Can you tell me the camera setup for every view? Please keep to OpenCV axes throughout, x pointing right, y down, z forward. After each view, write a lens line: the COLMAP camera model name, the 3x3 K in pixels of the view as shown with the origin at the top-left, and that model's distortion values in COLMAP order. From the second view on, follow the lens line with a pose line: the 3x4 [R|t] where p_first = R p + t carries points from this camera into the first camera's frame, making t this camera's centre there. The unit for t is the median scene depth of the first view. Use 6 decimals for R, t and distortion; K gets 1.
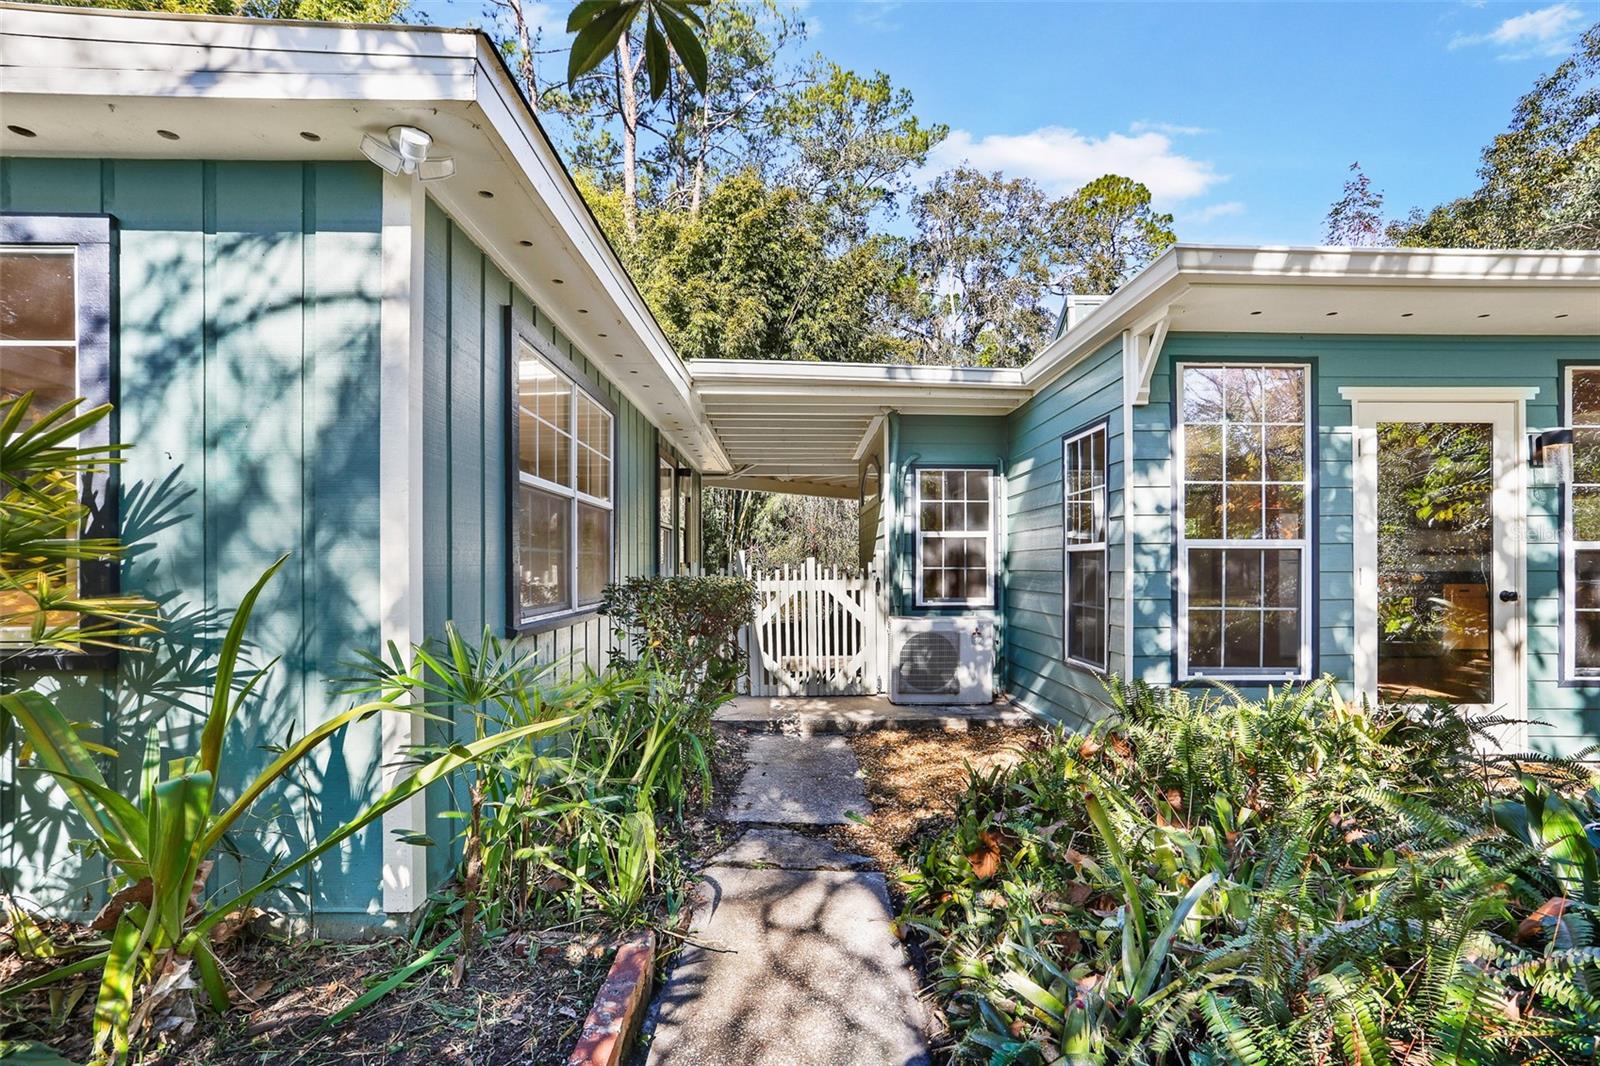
lens RADIAL K [[802.4, 0, 797.0], [0, 802.4, 569.9], [0, 0, 1]] dist [-0.044107, 0.022082]
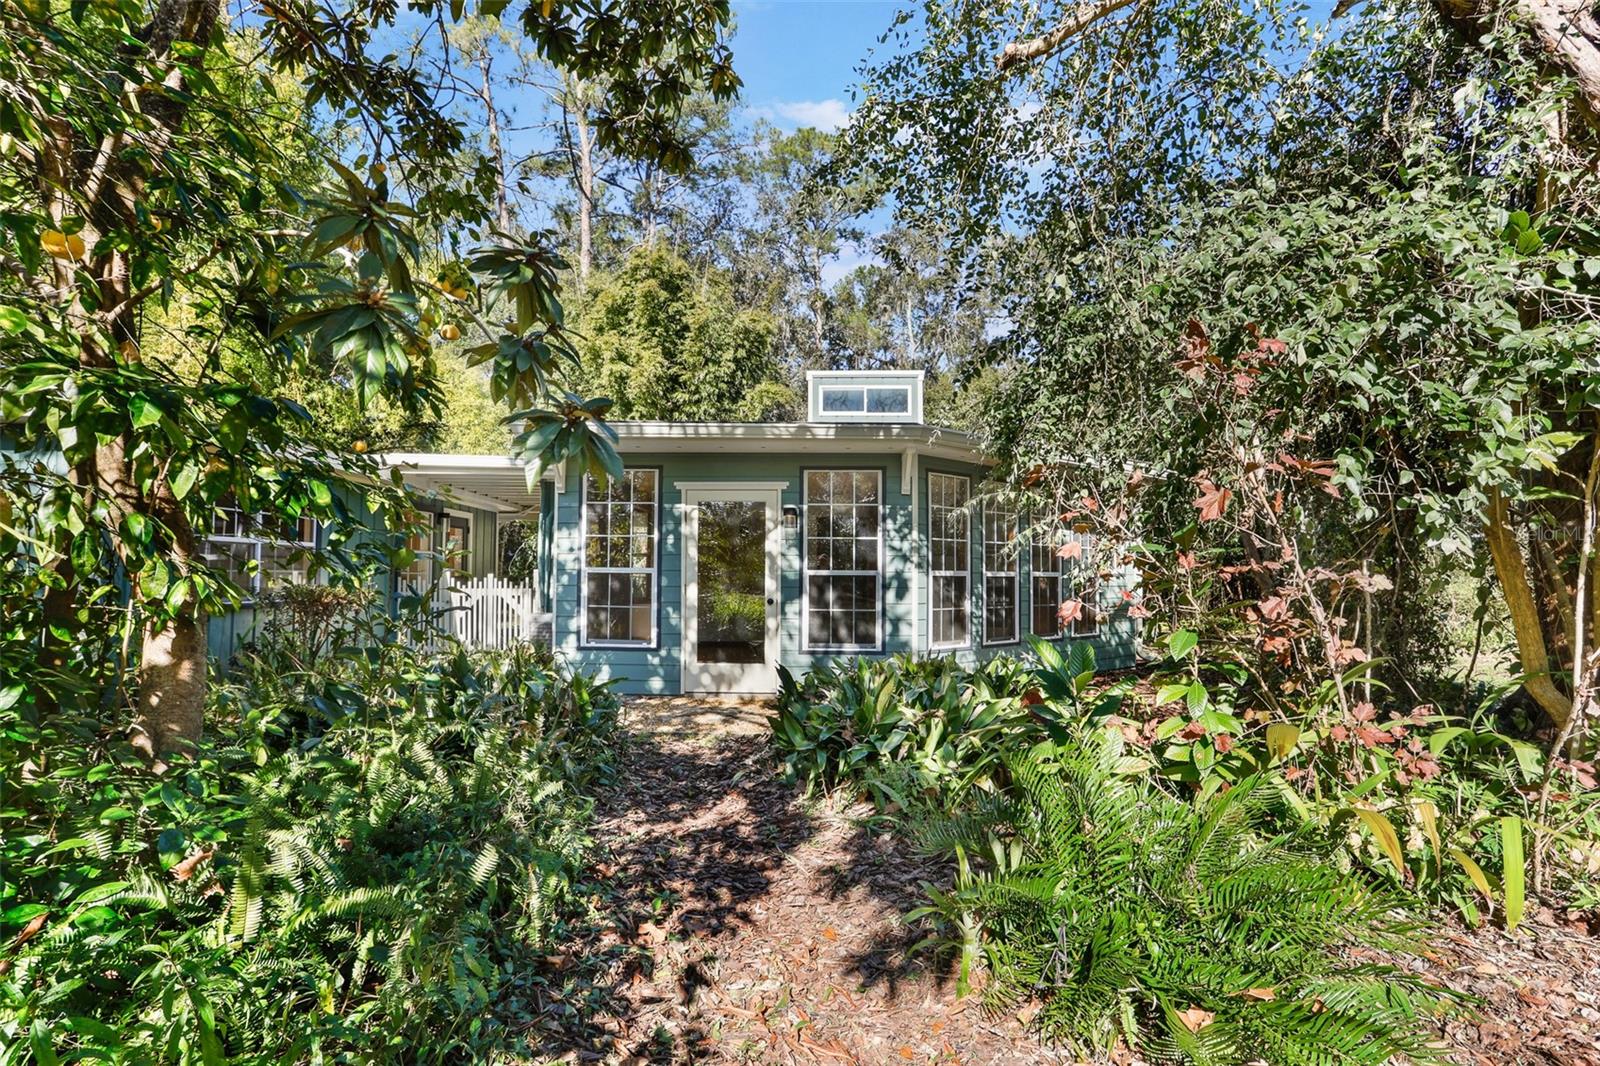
lens RADIAL K [[802.4, 0, 814.8], [0, 802.4, 563.0], [0, 0, 1]] dist [-0.044107, 0.022082]
pose [[0.999227, 0.005228, -0.038968, 1.878095], [-0.006059, 0.999756, -0.021221, -0.020021], [0.038848, 0.021440, 0.999015, -1.365637]]
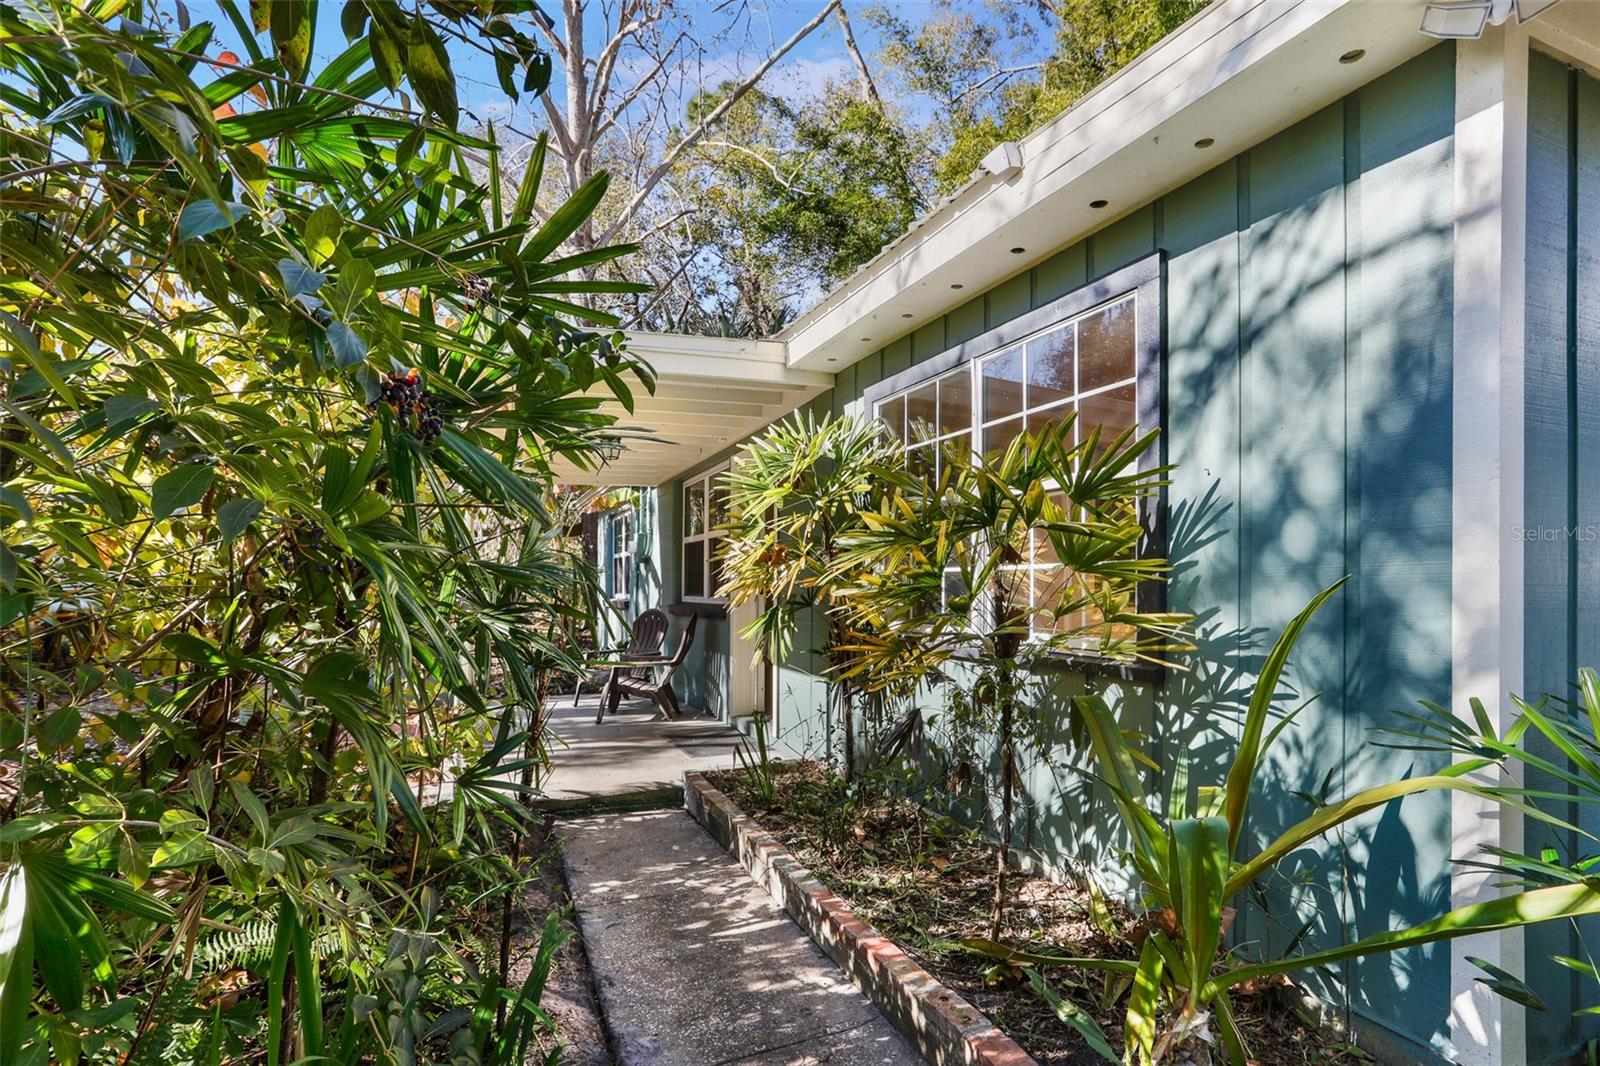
lens RADIAL K [[802.4, 0, 809.7], [0, 802.4, 591.7], [0, 0, 1]] dist [-0.044107, 0.022082]
pose [[0.387987, 0.006480, -0.921642, -0.082302], [-0.005401, 0.999974, 0.004757, 0.002524], [0.921649, 0.003132, 0.388012, 0.162733]]
